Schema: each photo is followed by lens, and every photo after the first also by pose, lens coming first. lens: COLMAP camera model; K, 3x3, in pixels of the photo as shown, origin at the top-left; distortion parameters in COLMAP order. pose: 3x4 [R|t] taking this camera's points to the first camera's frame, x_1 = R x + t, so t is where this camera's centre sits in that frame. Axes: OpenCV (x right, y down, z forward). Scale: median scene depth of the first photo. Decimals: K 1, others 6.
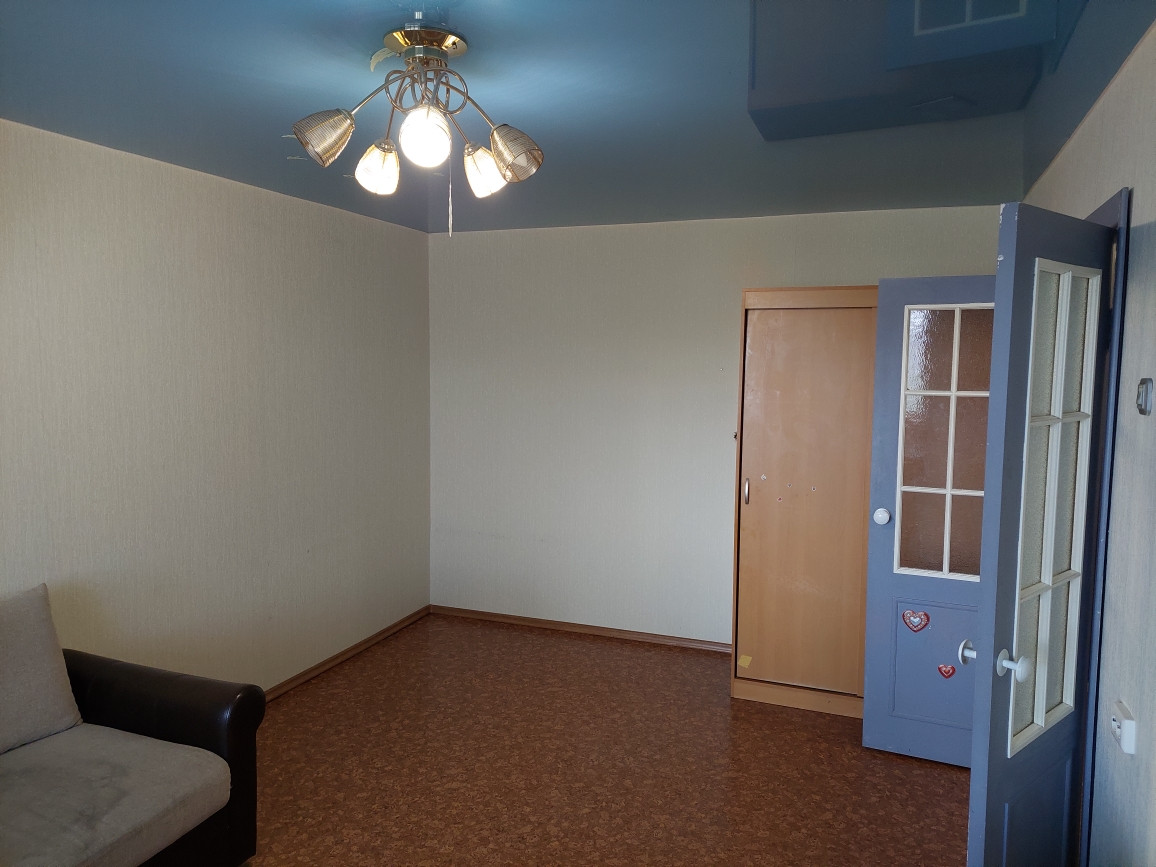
lens RADIAL K [[833.2, 0, 578.2], [0, 833.2, 419.5], [0, 0, 1]] dist [0.142837, -0.221610]
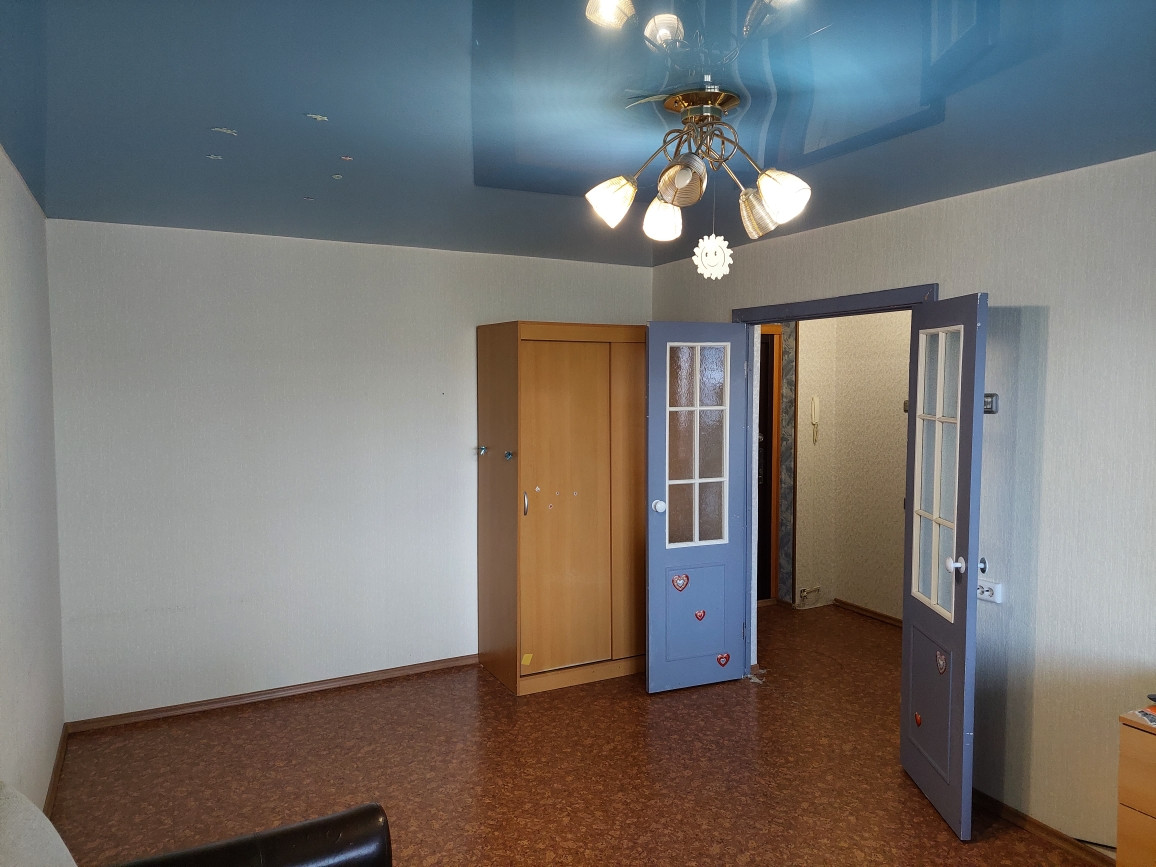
lens RADIAL K [[829.8, 0, 580.5], [0, 829.8, 417.9], [0, 0, 1]] dist [0.049533, -0.035274]
pose [[0.651985, -0.038671, 0.757245, -0.667960], [0.062446, 0.998044, -0.002798, -0.022636], [-0.755656, 0.049112, 0.653124, 0.268719]]
